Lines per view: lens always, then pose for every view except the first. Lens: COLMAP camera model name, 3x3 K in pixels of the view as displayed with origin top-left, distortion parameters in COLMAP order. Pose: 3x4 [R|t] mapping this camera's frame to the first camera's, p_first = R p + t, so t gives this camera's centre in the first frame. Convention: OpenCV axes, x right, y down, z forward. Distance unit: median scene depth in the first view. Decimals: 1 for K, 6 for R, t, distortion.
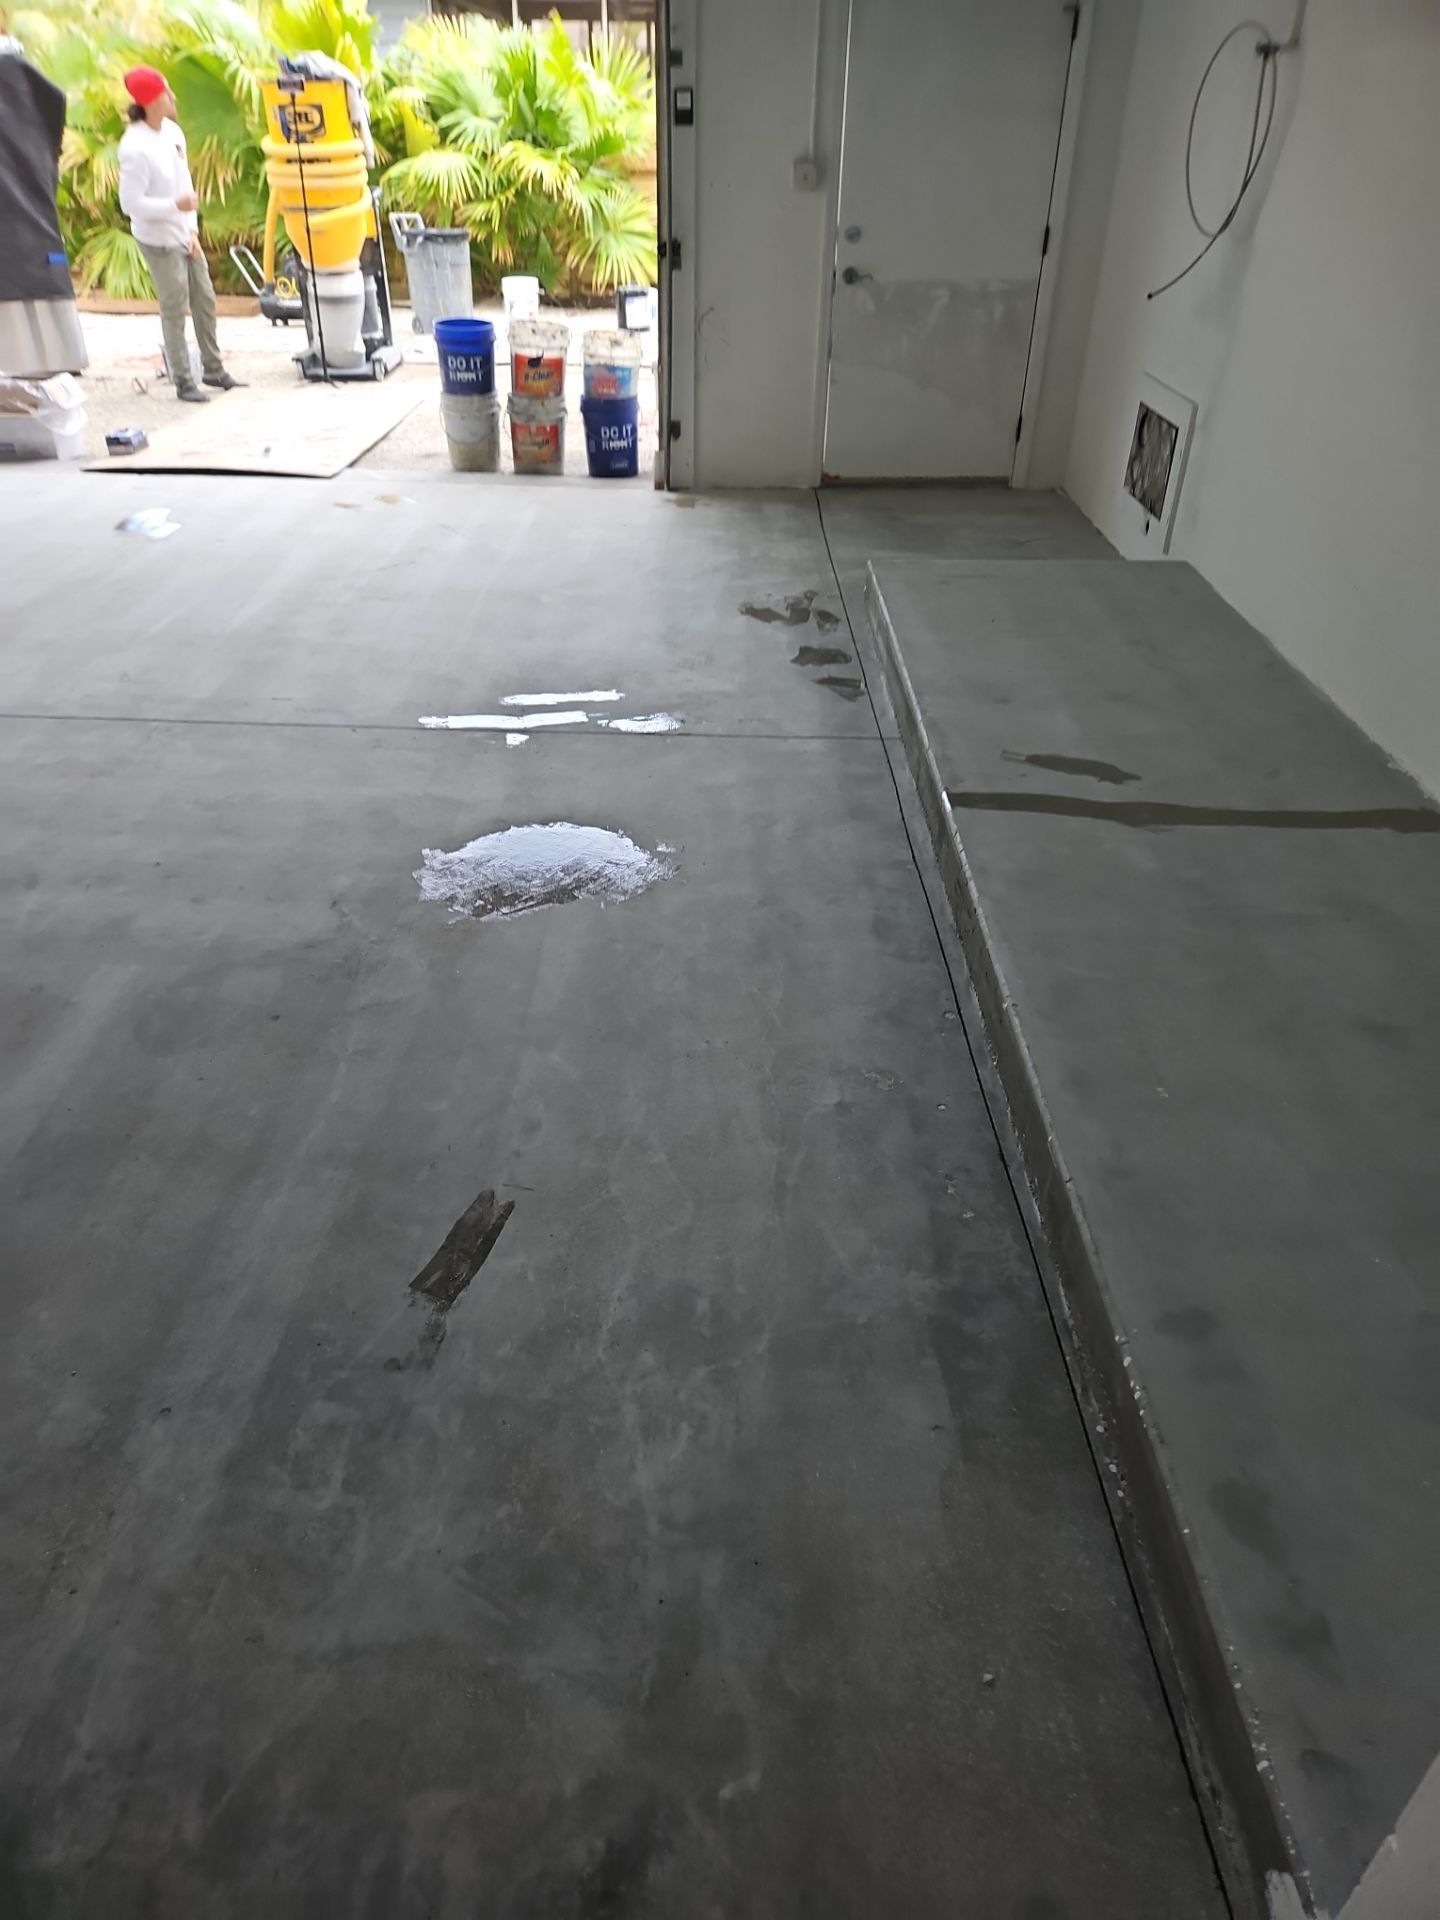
lens RADIAL K [[1209.2, 0, 721.0], [0, 1209.2, 1012.9], [0, 0, 1]] dist [0.047994, -0.042765]
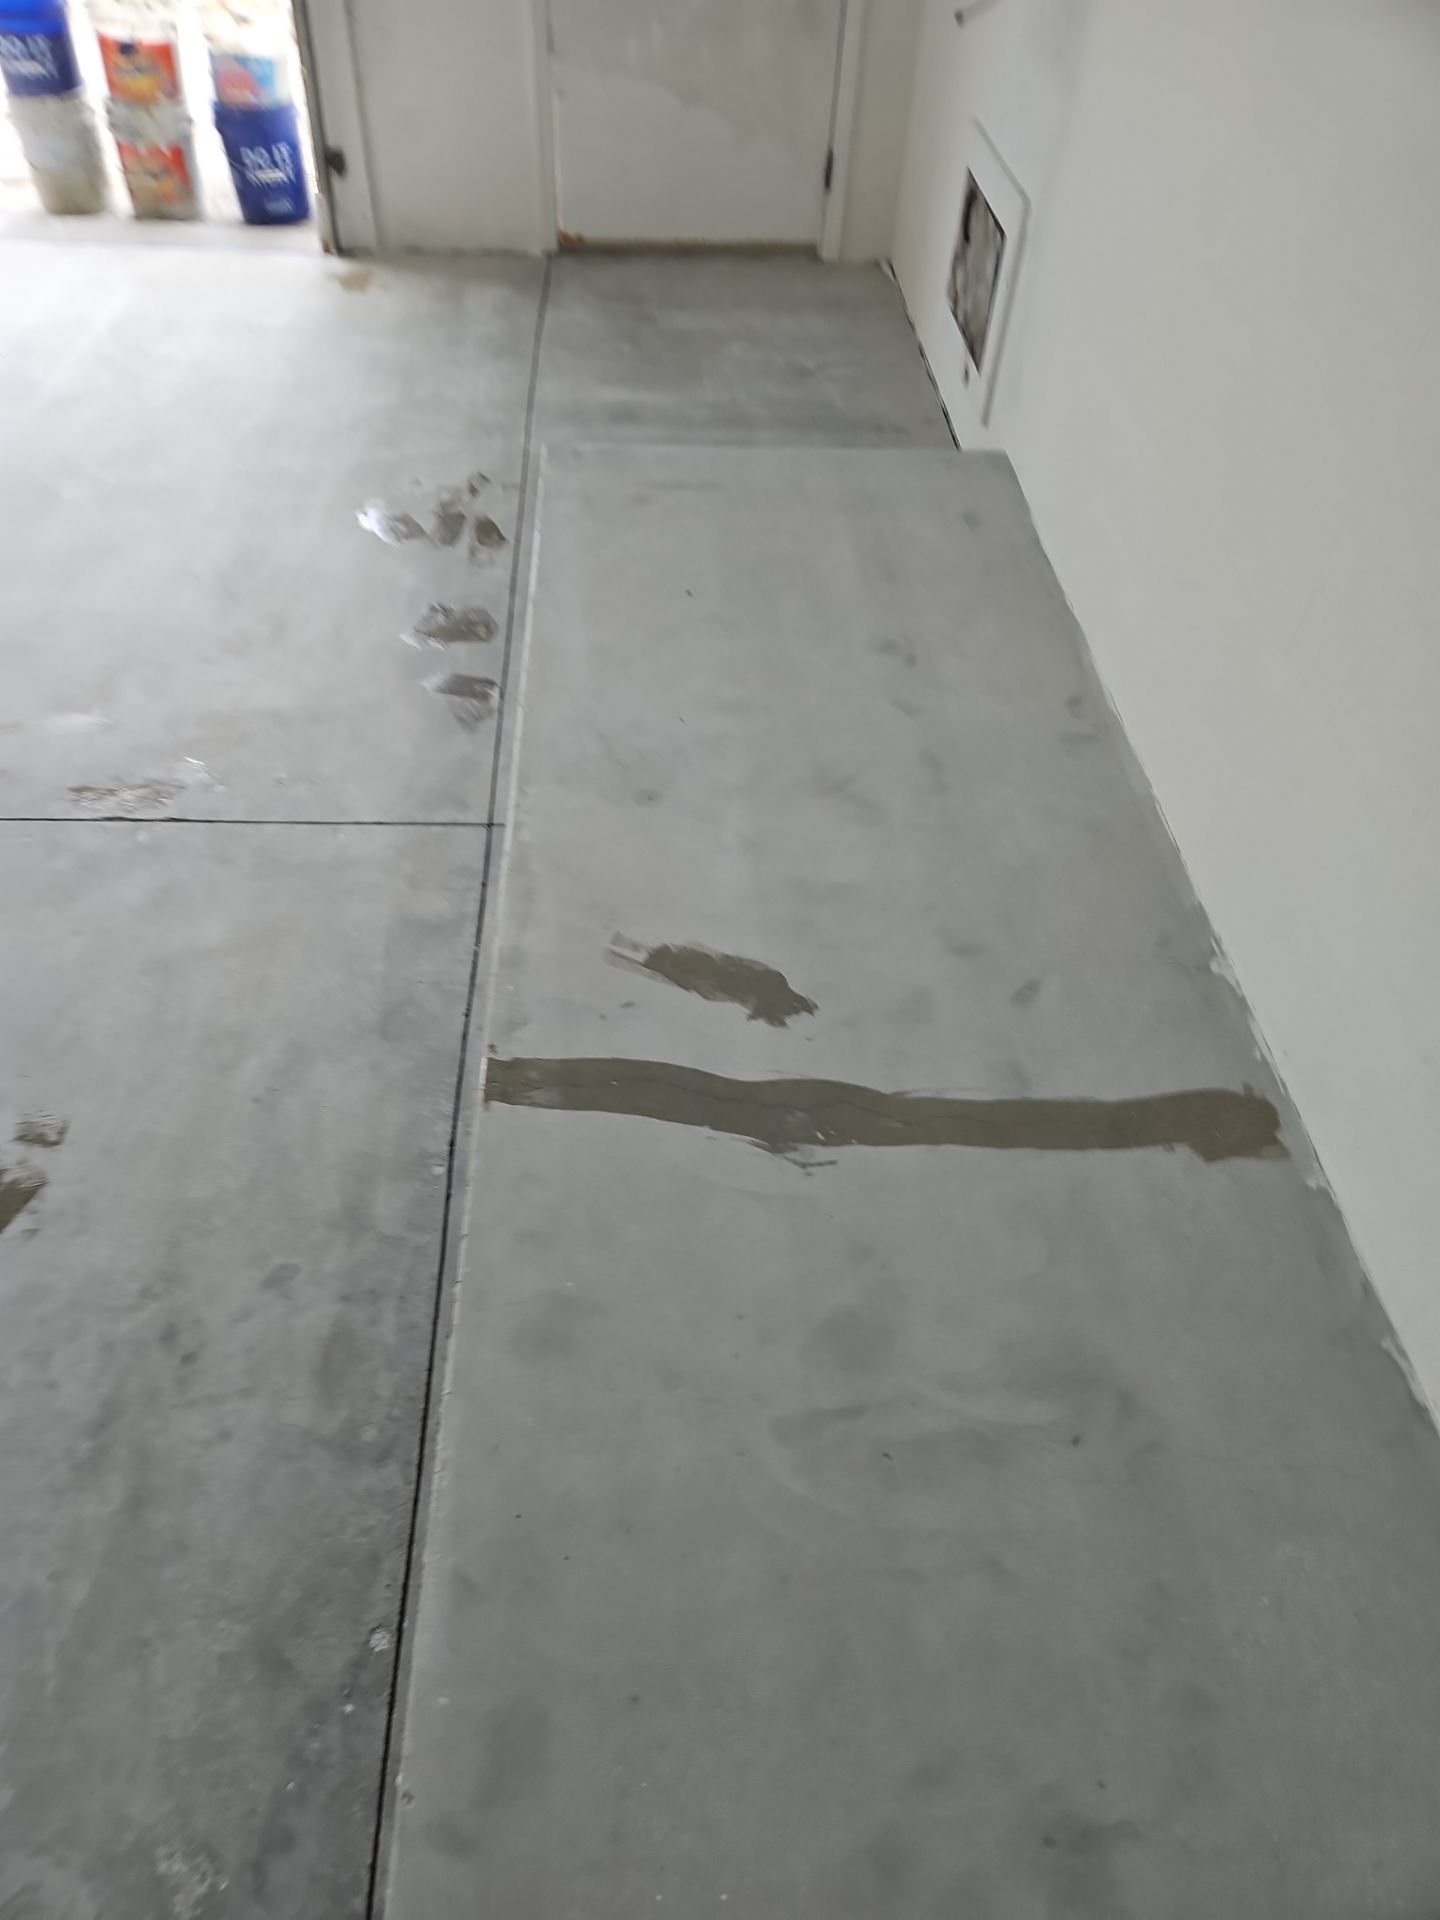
lens RADIAL K [[1209.2, 0, 721.0], [0, 1209.2, 1012.9], [0, 0, 1]] dist [0.047994, -0.042765]
pose [[0.997621, -0.020780, 0.065729, 0.159640], [0.005572, 0.974673, 0.223566, -0.205204], [-0.068710, -0.222668, 0.972470, 0.251642]]
